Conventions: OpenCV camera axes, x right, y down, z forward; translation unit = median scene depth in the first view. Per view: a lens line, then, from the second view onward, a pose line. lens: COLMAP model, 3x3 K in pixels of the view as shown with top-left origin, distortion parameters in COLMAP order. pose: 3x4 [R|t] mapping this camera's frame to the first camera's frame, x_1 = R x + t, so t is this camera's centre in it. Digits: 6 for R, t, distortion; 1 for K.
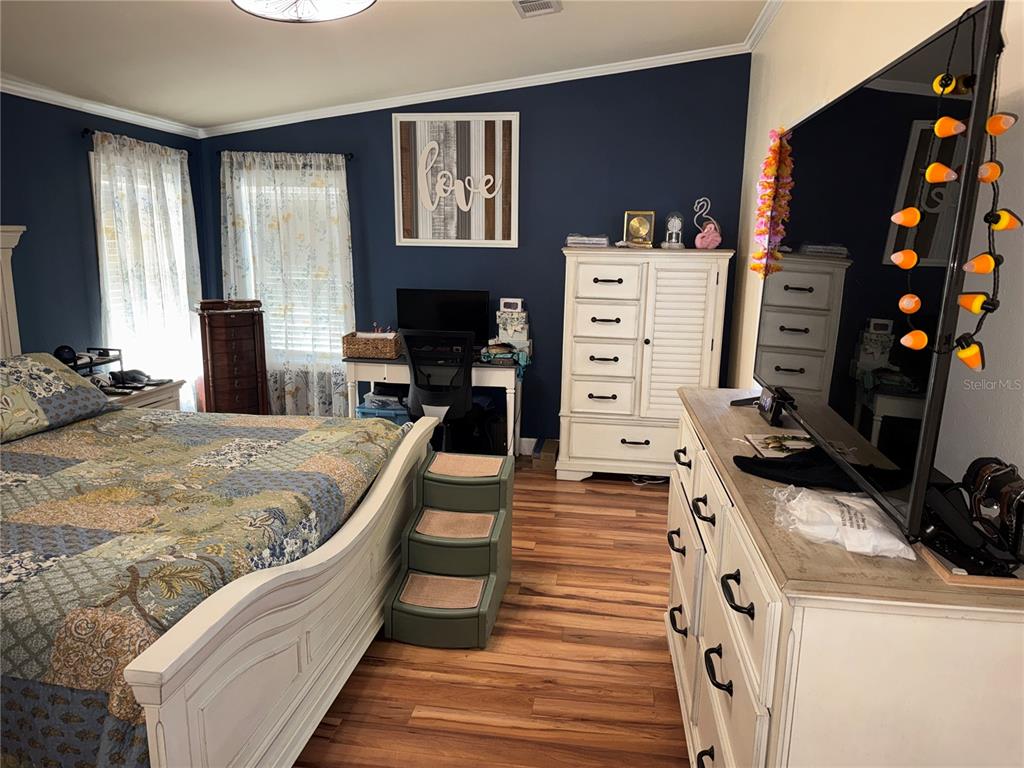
lens RADIAL K [[718.3, 0, 508.5], [0, 718.3, 385.1], [0, 0, 1]] dist [-0.033531, -0.004506]
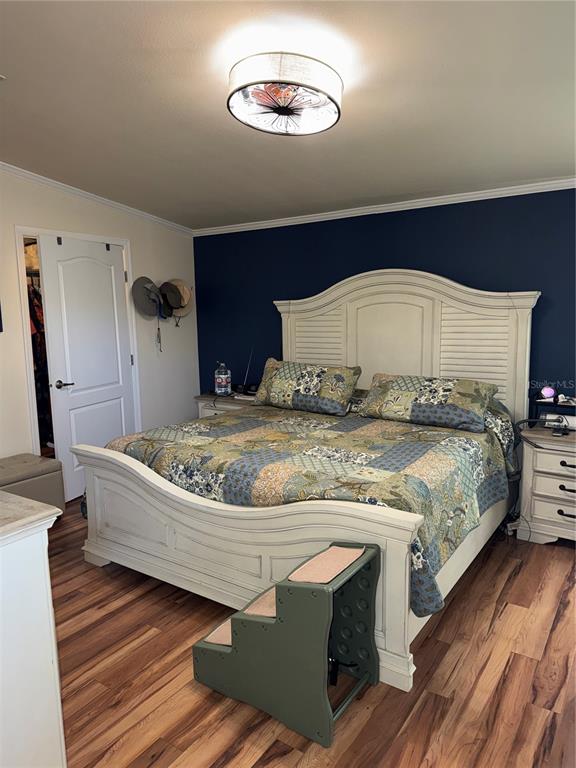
lens RADIAL K [[538.7, 0, 283.7], [0, 538.7, 386.4], [0, 0, 1]] dist [-0.033531, -0.004506]
pose [[-0.449907, 0.090966, -0.888430, 0.519268], [-0.182562, 0.964425, 0.191197, -0.191408], [0.874217, 0.248214, -0.417295, 1.259212]]
